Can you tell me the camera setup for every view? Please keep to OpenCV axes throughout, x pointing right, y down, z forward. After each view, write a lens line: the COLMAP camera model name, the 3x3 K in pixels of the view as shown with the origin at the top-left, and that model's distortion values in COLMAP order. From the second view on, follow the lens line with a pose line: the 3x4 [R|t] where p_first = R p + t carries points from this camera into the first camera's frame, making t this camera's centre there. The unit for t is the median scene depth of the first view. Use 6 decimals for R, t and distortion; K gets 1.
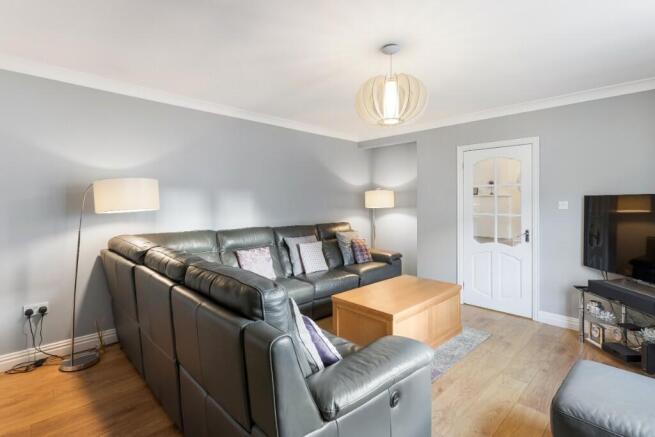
lens RADIAL K [[326.8, 0, 316.6], [0, 326.8, 197.1], [0, 0, 1]] dist [0.000336, 0.002905]
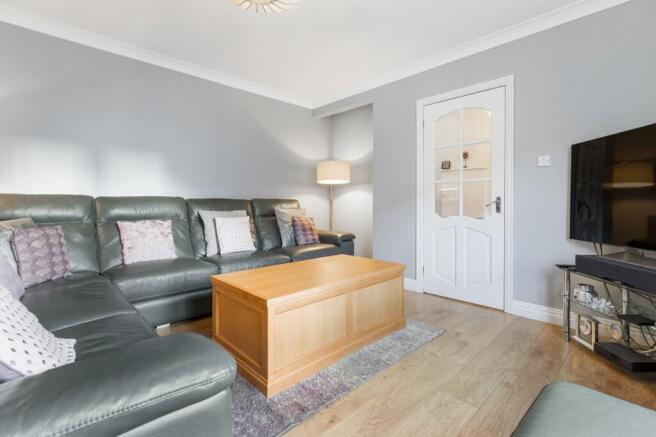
lens RADIAL K [[305.5, 0, 320.7], [0, 305.5, 203.5], [0, 0, 1]] dist [-0.000237, -0.000158]
pose [[0.999988, -0.000744, -0.004772, 0.224905], [0.000789, 0.999955, 0.009404, 0.109321], [0.004764, -0.009408, 0.999944, 0.270617]]
